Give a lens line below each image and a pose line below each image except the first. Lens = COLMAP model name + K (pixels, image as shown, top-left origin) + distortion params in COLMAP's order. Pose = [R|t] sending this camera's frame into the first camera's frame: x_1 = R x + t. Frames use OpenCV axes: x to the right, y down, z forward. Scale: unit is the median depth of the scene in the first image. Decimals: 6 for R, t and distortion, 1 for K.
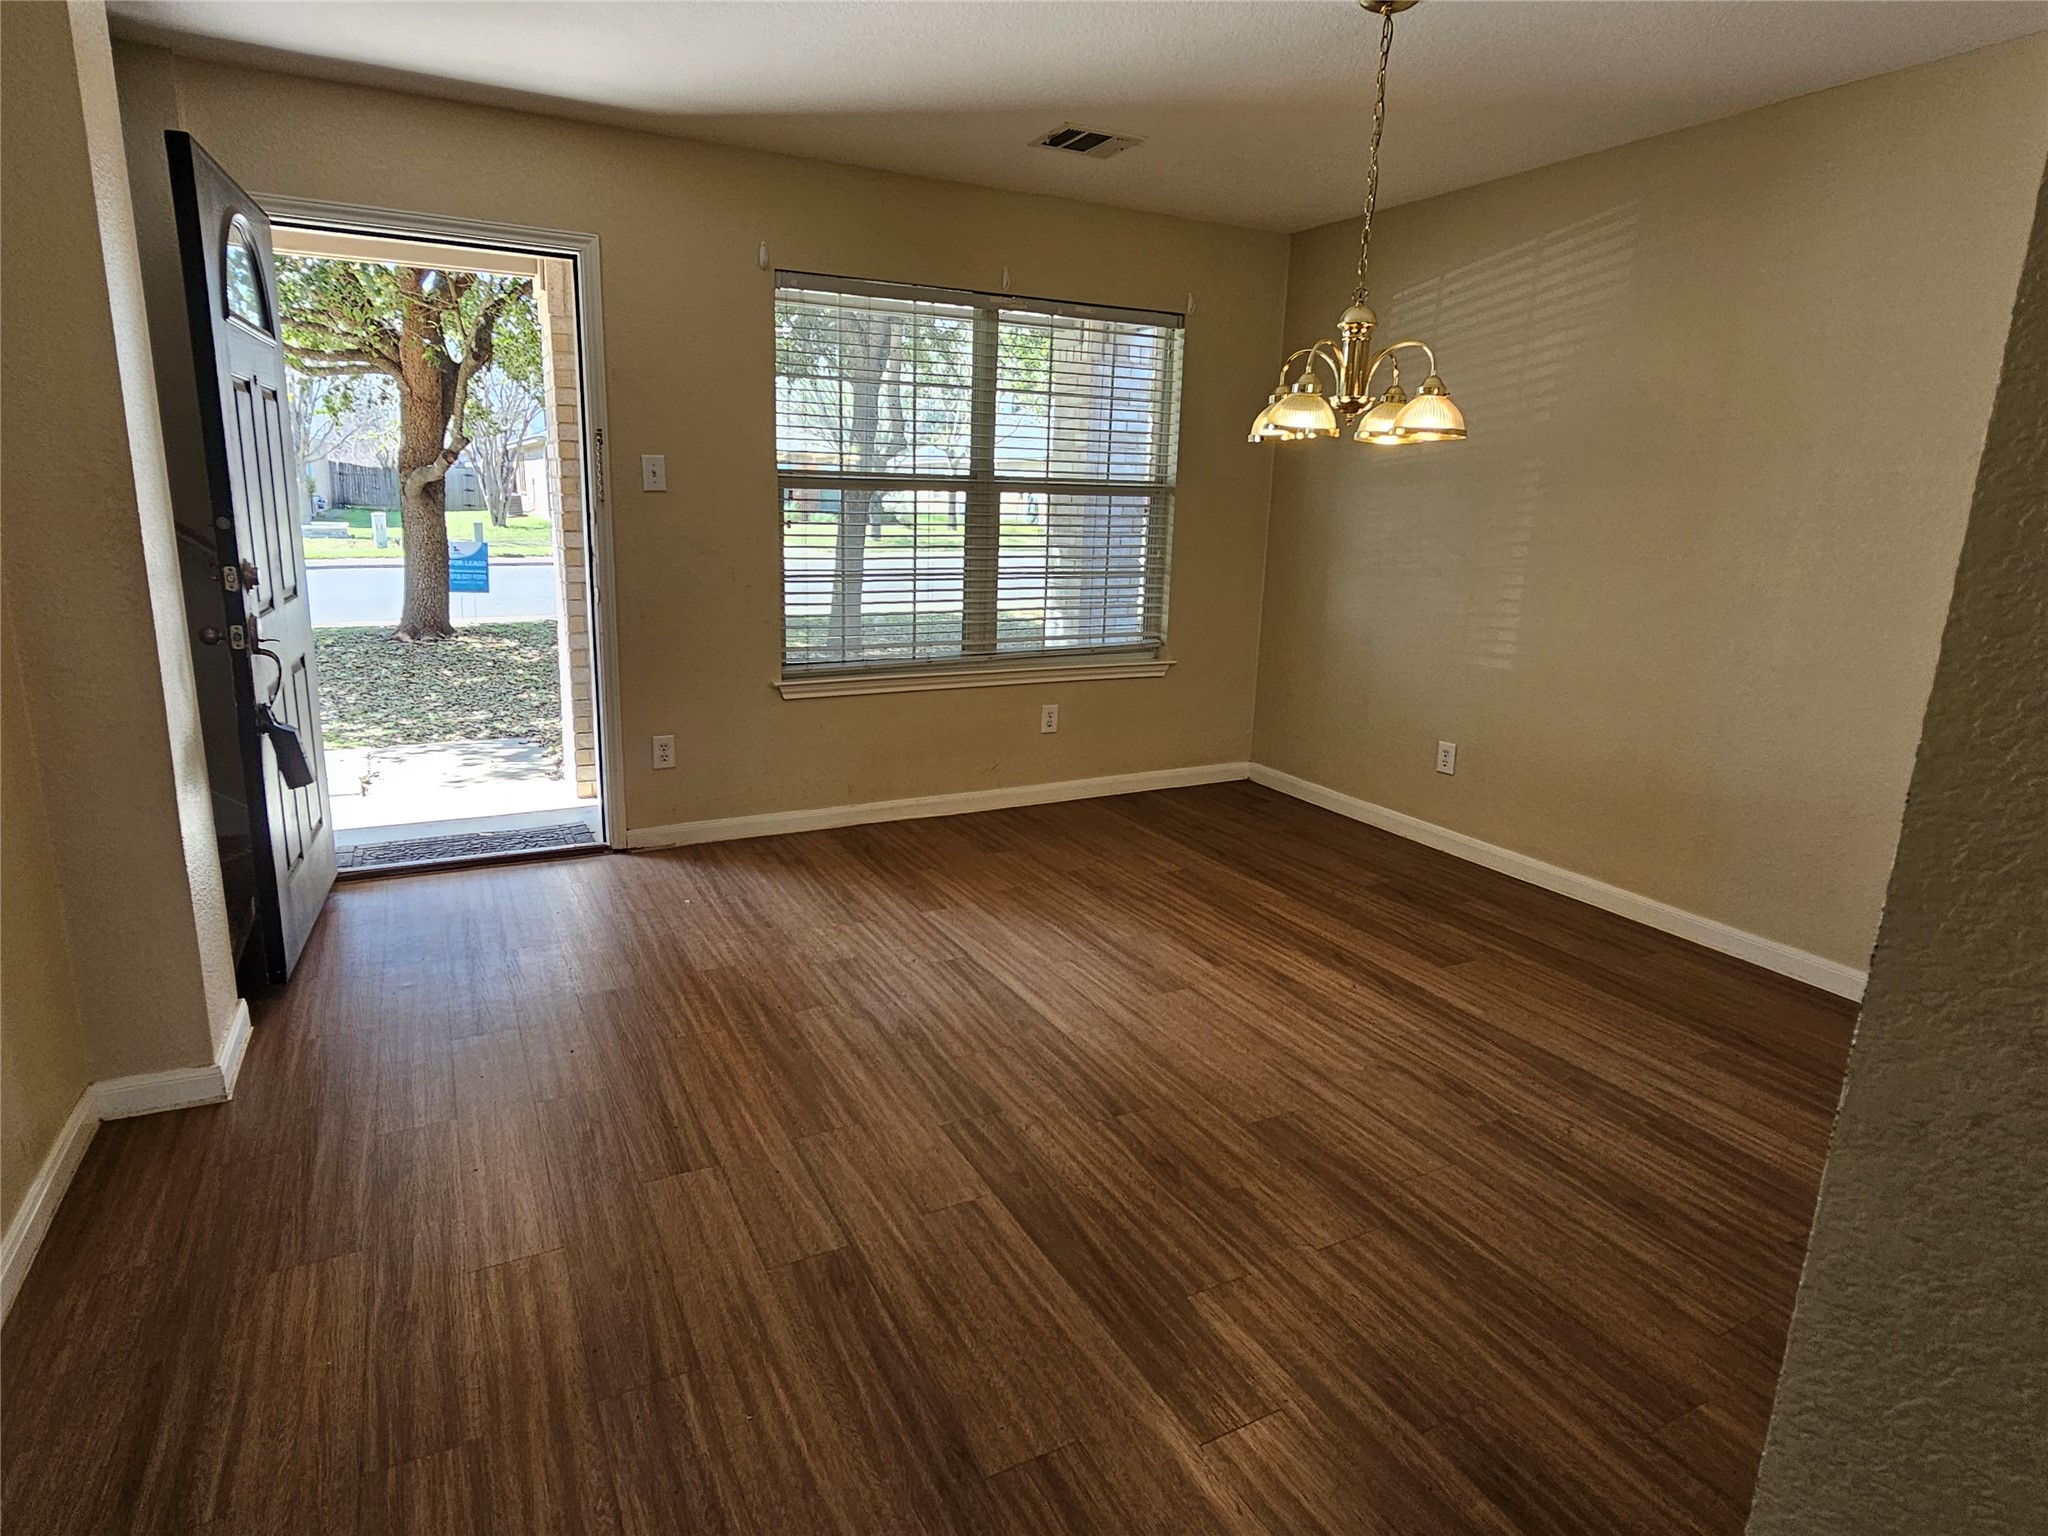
lens RADIAL K [[1131.8, 0, 1002.2], [0, 1131.8, 743.6], [0, 0, 1]] dist [0.003175, -0.000110]
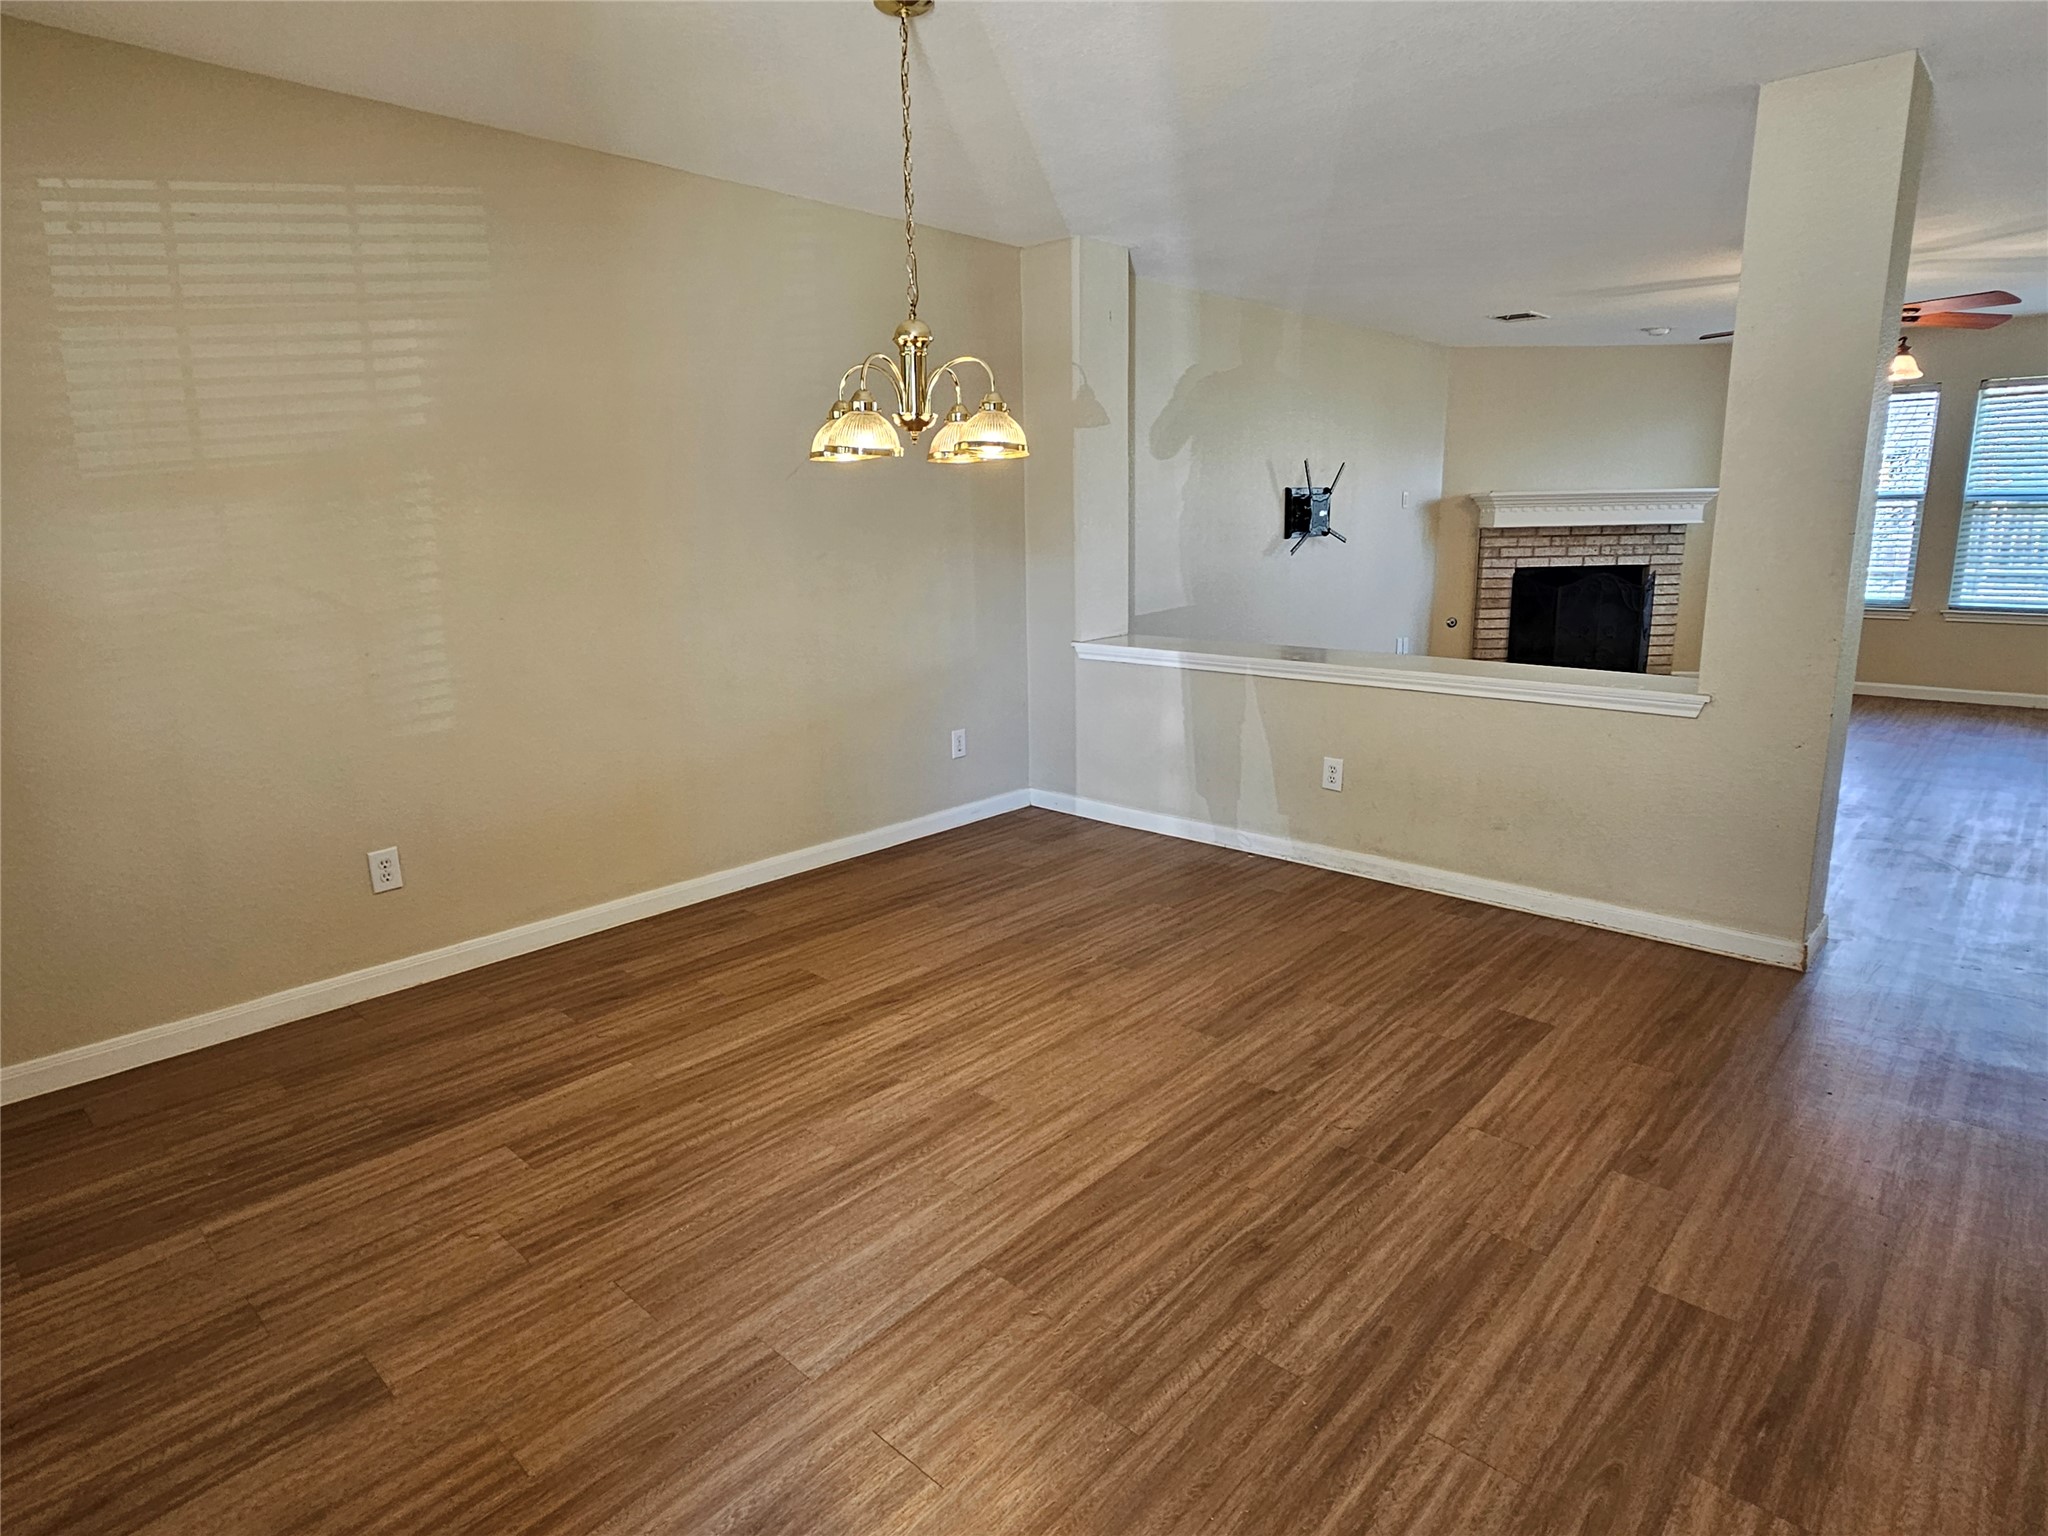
lens RADIAL K [[1131.8, 0, 1002.2], [0, 1131.8, 743.6], [0, 0, 1]] dist [0.003175, -0.000110]
pose [[-0.335469, -0.210648, 0.918198, -0.531038], [0.212055, 0.932780, 0.291469, -0.254032], [-0.917874, 0.292488, -0.268250, 1.039762]]
